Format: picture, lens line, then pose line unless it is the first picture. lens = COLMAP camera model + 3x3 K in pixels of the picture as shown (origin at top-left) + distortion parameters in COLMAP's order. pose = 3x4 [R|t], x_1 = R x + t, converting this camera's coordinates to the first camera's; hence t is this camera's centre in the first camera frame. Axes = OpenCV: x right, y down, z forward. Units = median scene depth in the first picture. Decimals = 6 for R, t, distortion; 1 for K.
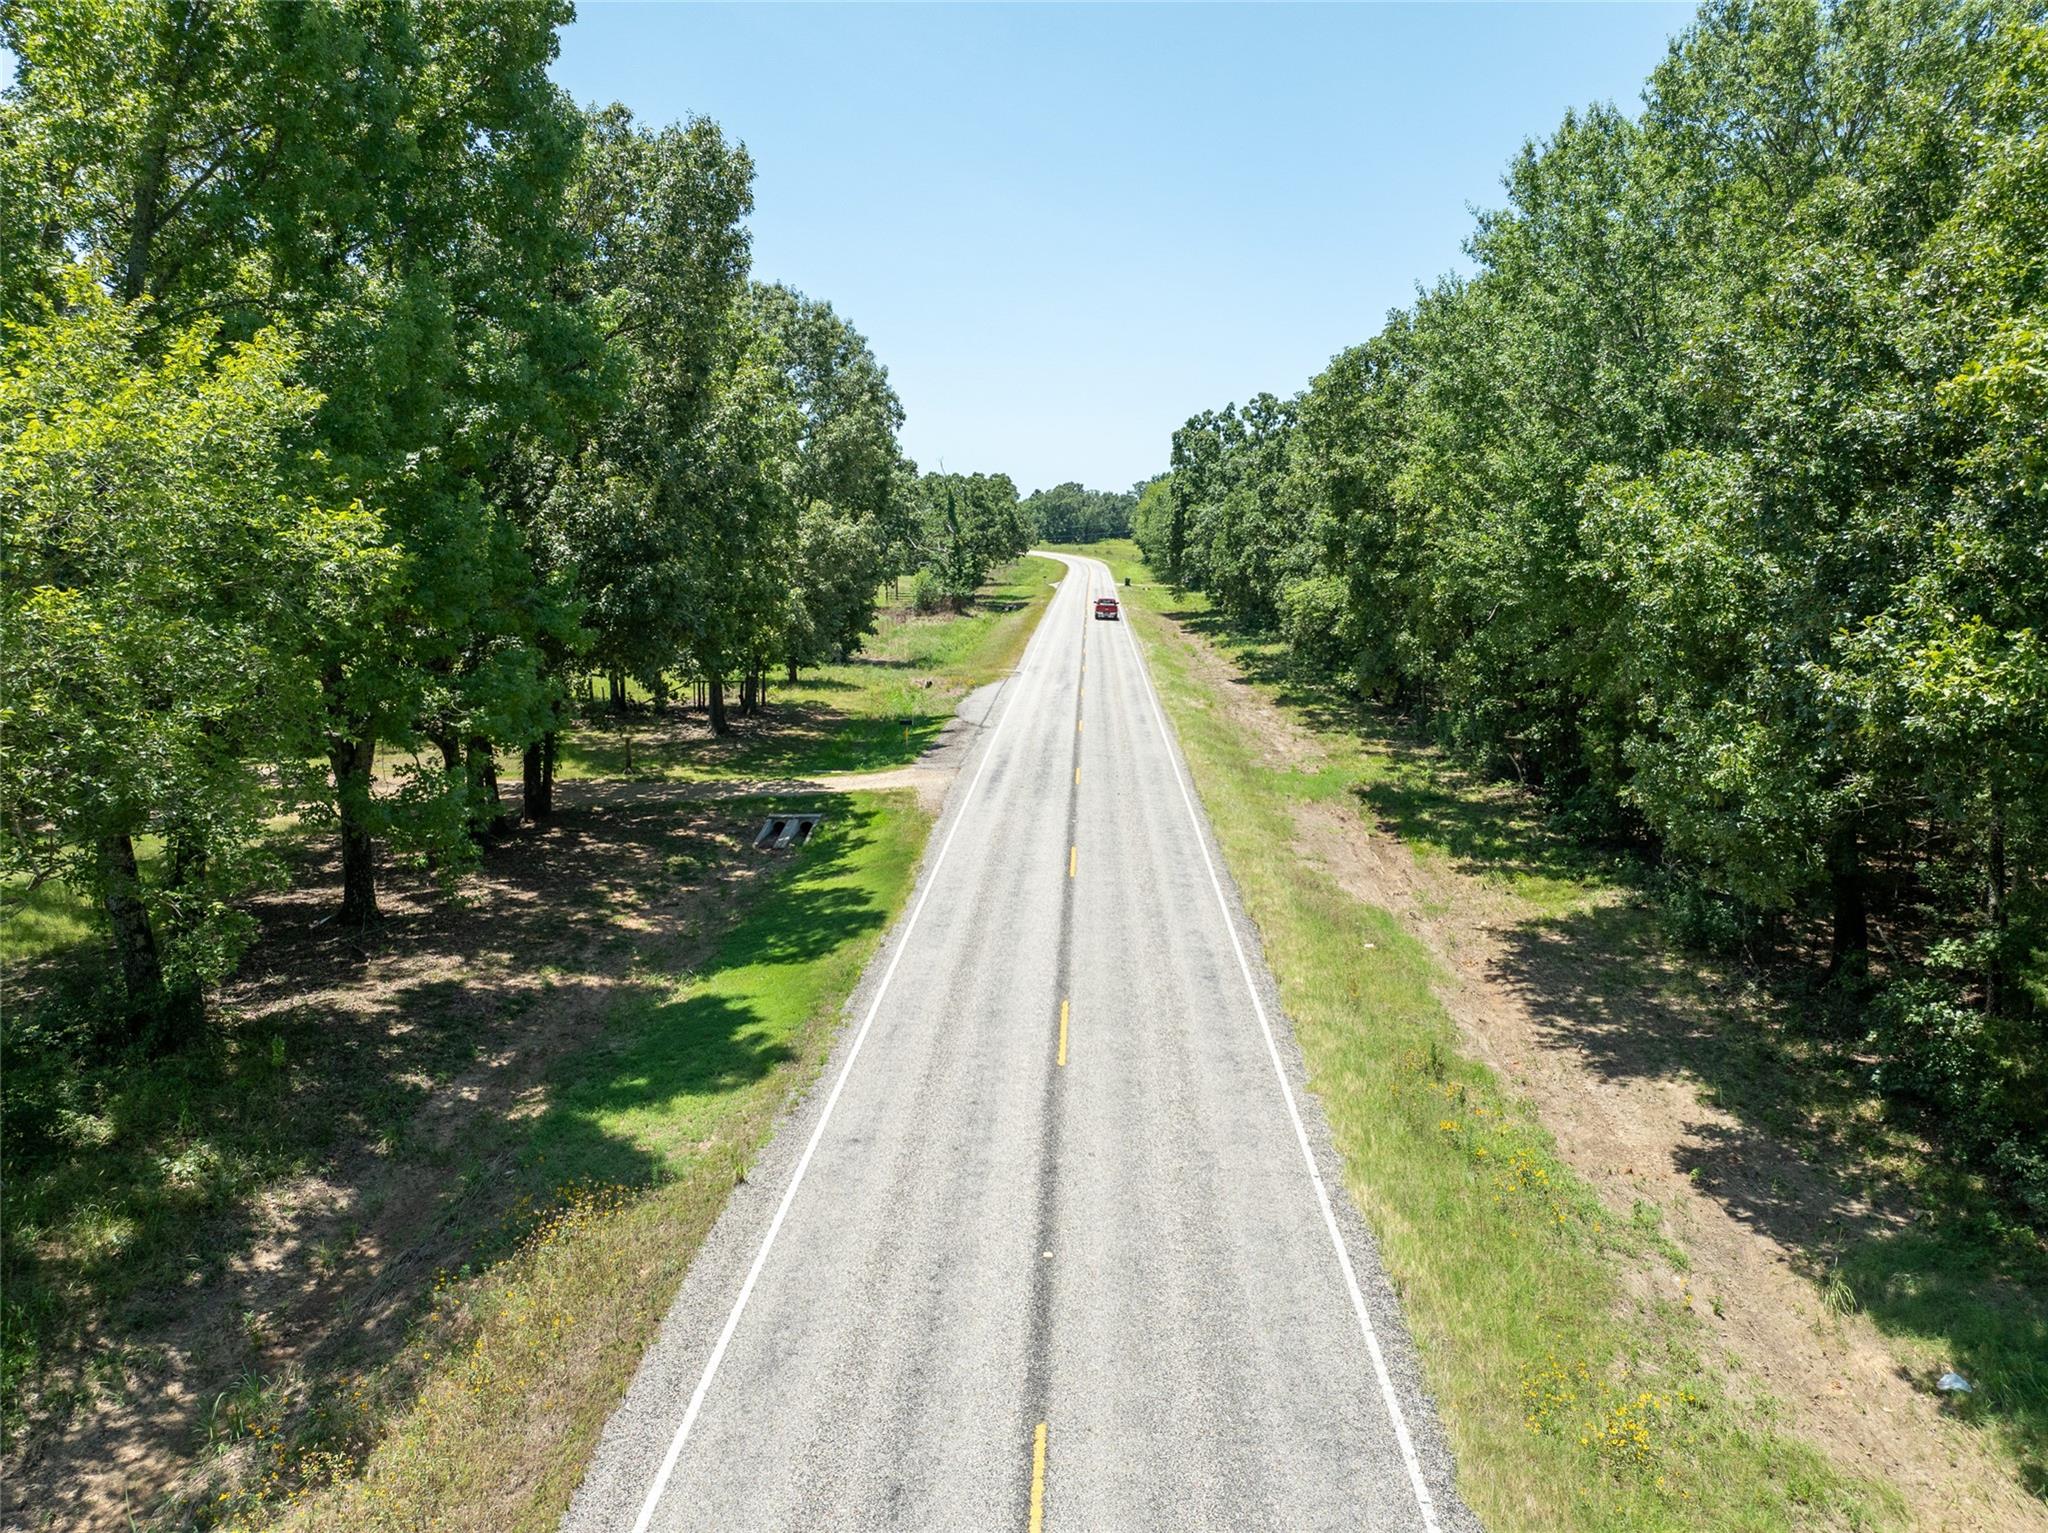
lens RADIAL K [[1445.3, 0, 1024.5], [0, 1445.3, 770.8], [0, 0, 1]] dist [-0.044750, 0.014724]
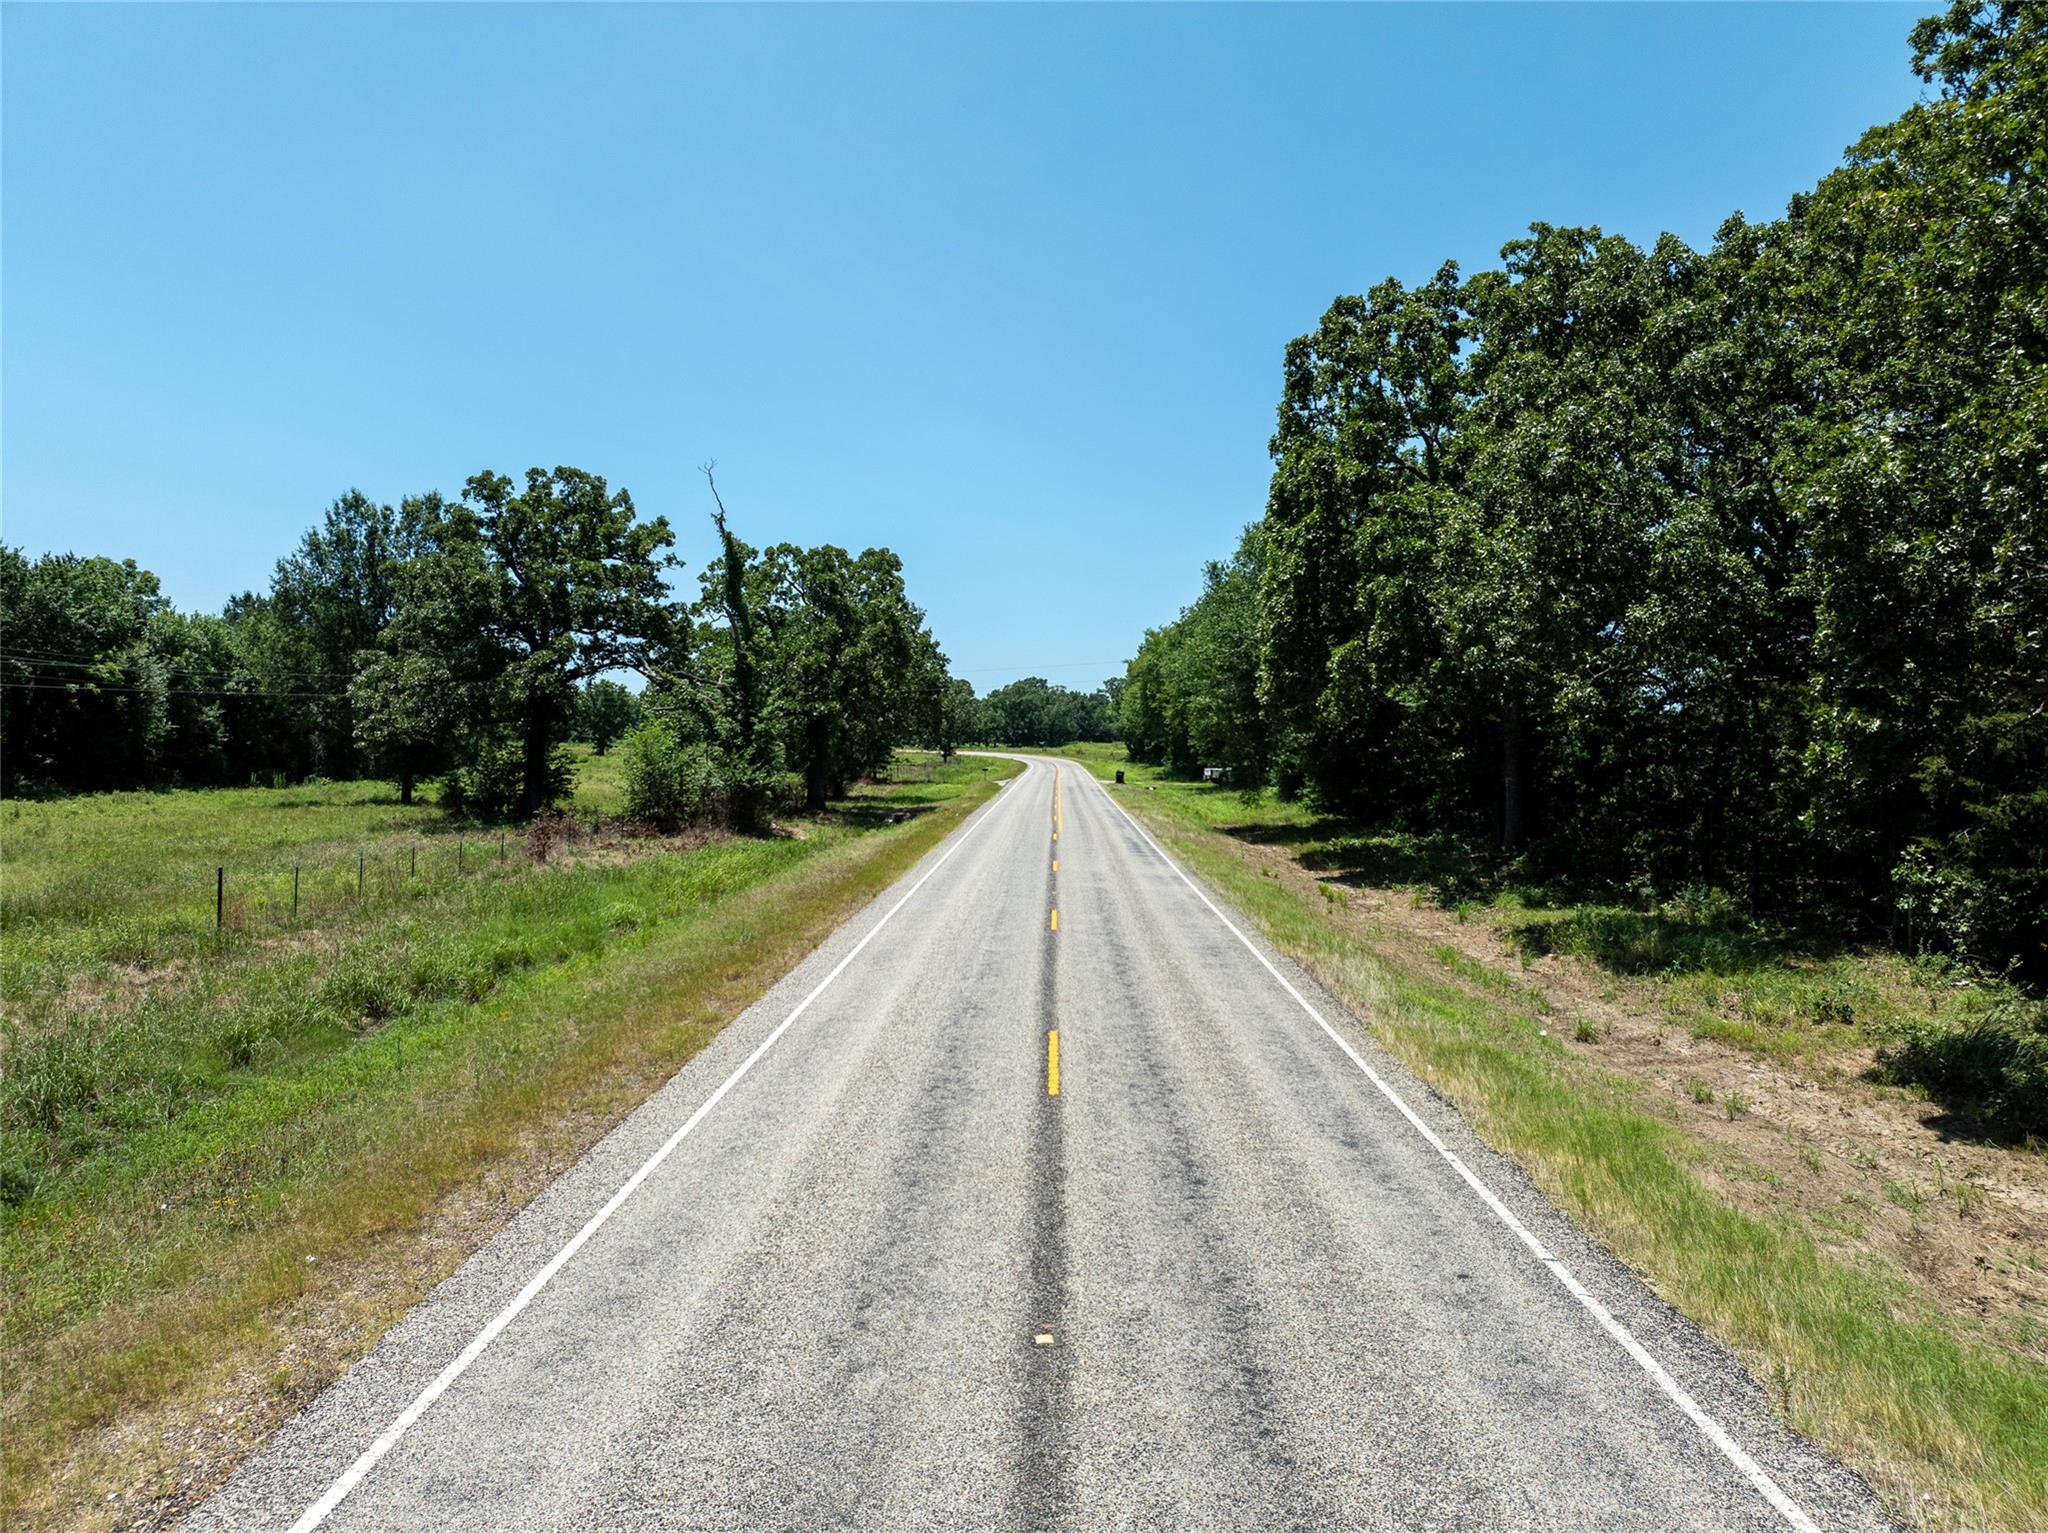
lens RADIAL K [[1445.3, 0, 1022.0], [0, 1445.3, 771.1], [0, 0, 1]] dist [-0.044750, 0.014724]
pose [[0.999733, -0.005638, 0.022404, 0.015111], [0.008892, 0.988960, -0.147913, -0.041858], [-0.021322, 0.148073, 0.988747, 0.384174]]
